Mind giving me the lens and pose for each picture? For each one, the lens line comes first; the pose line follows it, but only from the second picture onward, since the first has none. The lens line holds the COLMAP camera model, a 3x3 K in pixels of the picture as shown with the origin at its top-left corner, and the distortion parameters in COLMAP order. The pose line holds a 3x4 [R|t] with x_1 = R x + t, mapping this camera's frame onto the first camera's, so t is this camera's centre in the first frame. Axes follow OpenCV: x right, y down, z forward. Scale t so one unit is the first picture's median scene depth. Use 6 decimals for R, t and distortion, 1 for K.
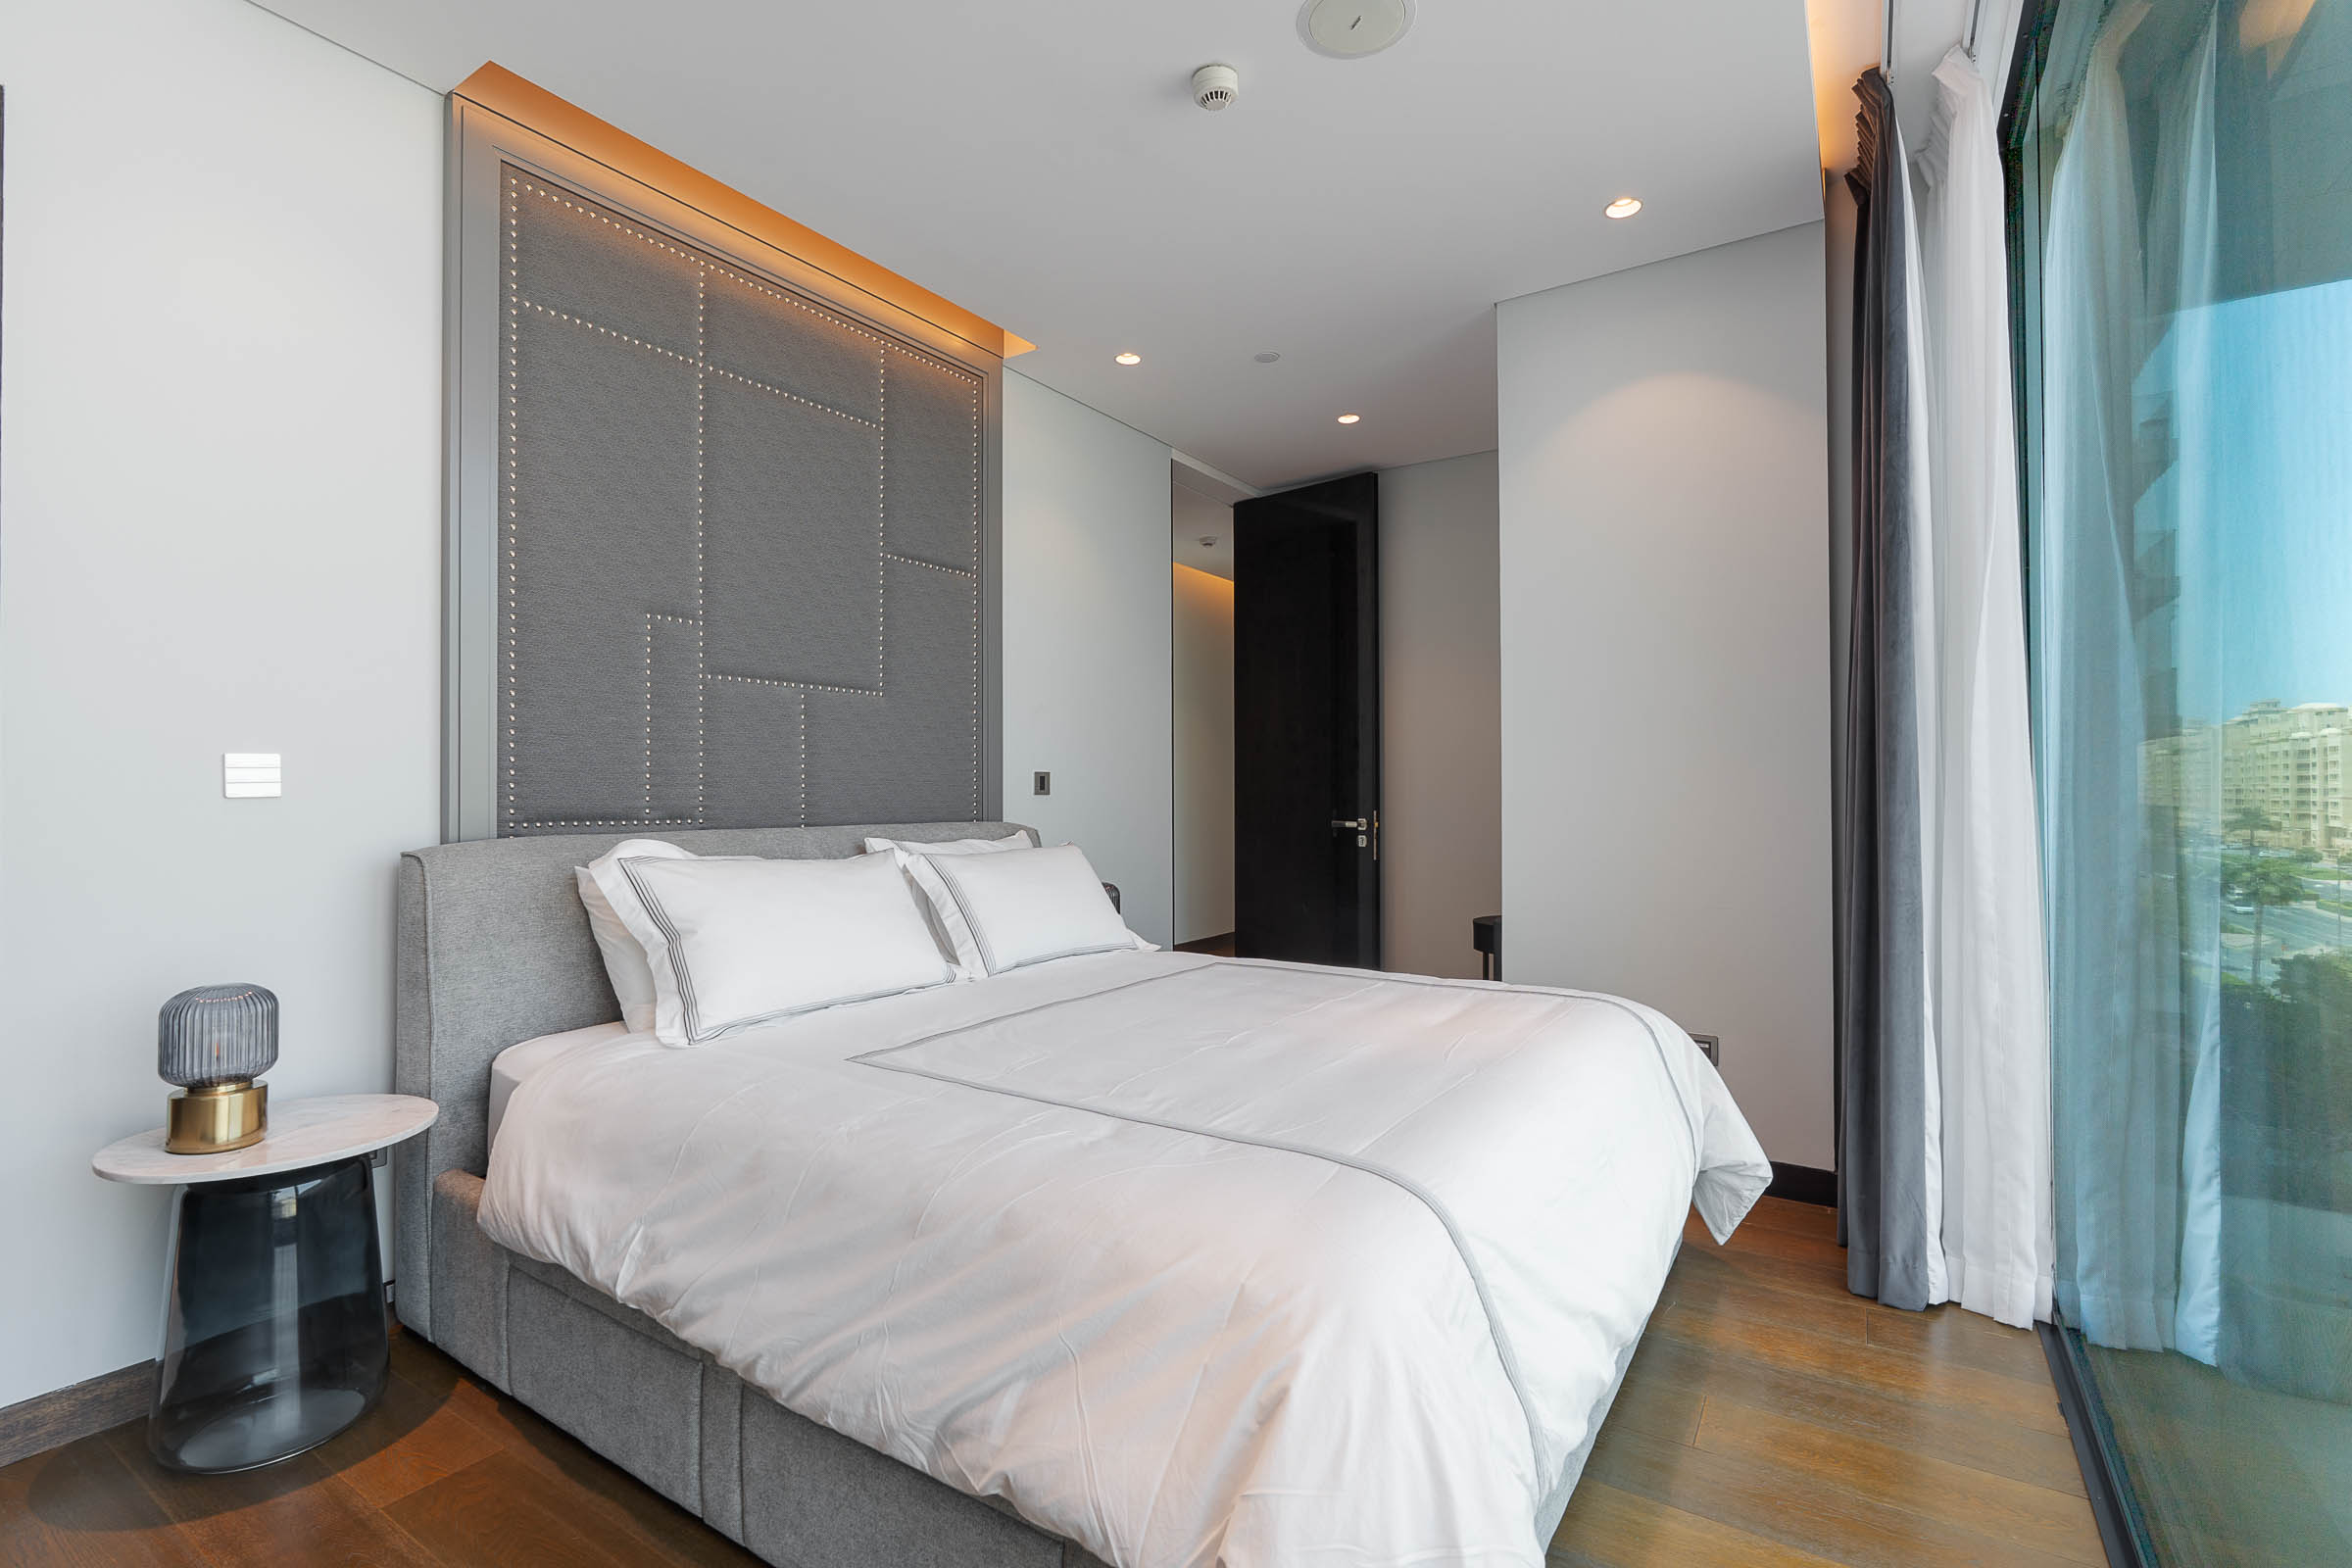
lens RADIAL K [[1080.8, 0, 1190.3], [0, 1080.8, 791.3], [0, 0, 1]] dist [0.000115, 0.000451]
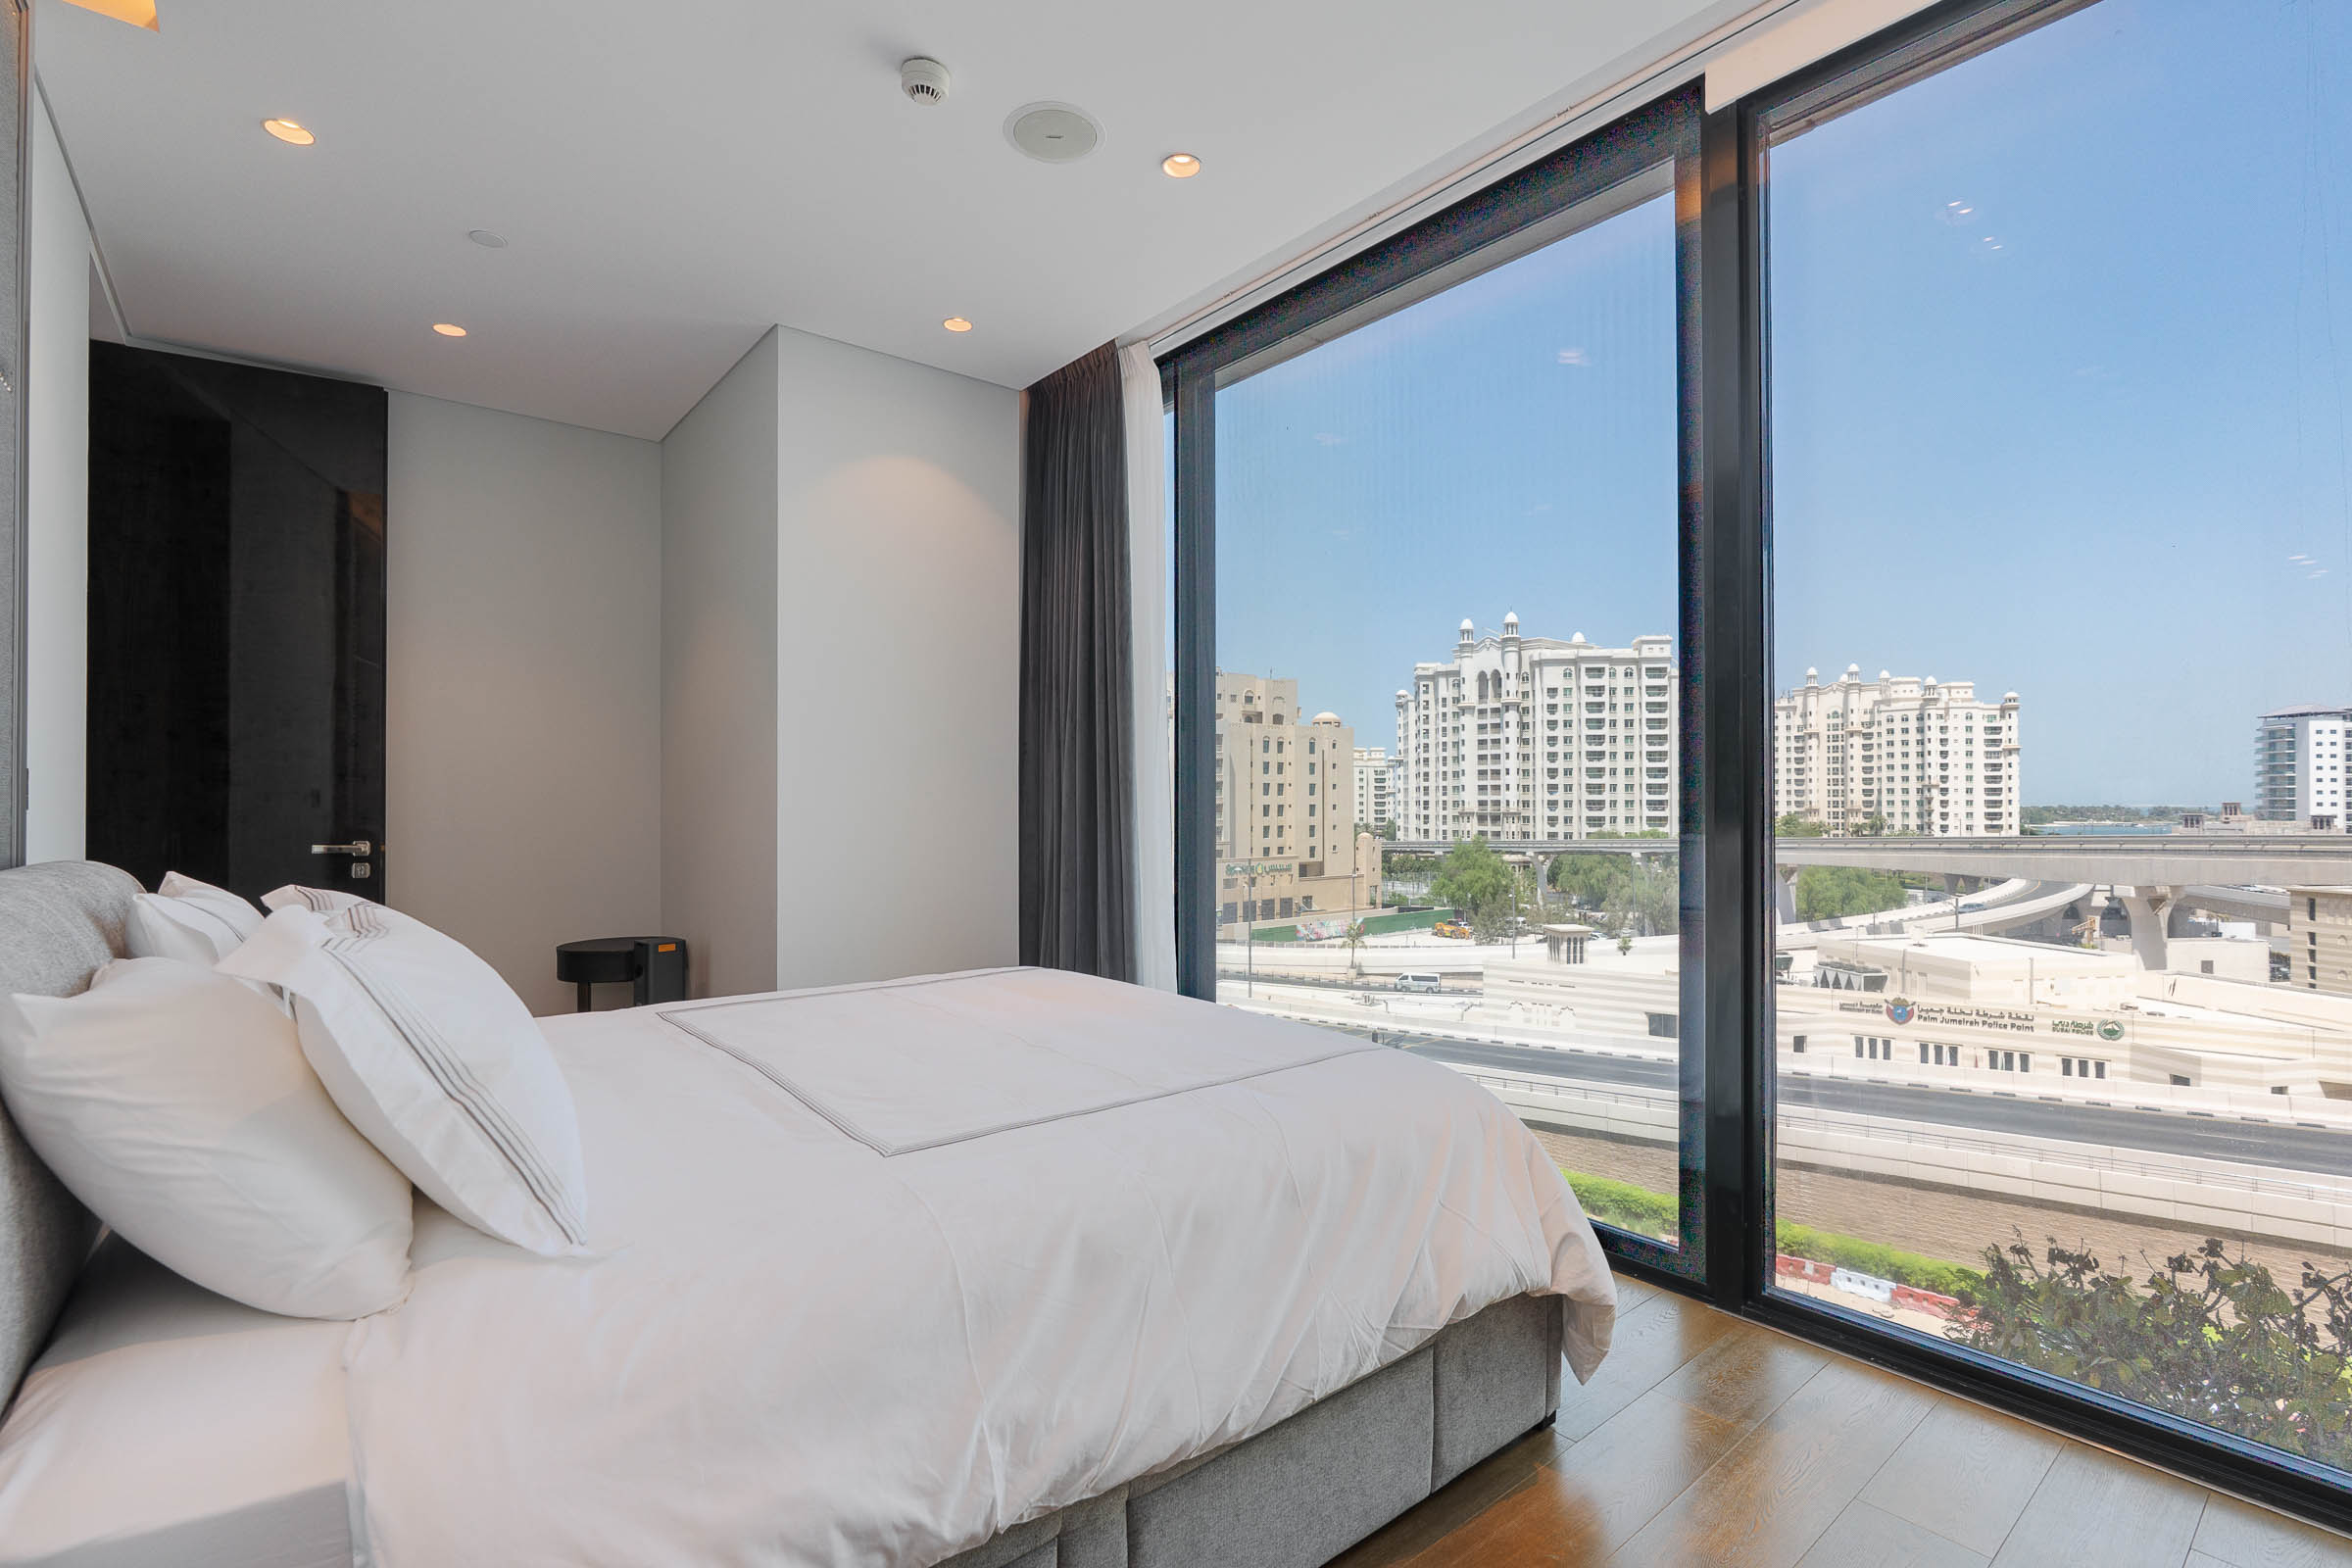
lens RADIAL K [[1080.8, 0, 1190.3], [0, 1080.8, 791.3], [0, 0, 1]] dist [0.000115, 0.000451]
pose [[0.286307, 0.012817, 0.958052, -0.687753], [-0.000162, 0.999911, -0.013328, 0.001677], [-0.958138, 0.003660, 0.286284, 0.401575]]
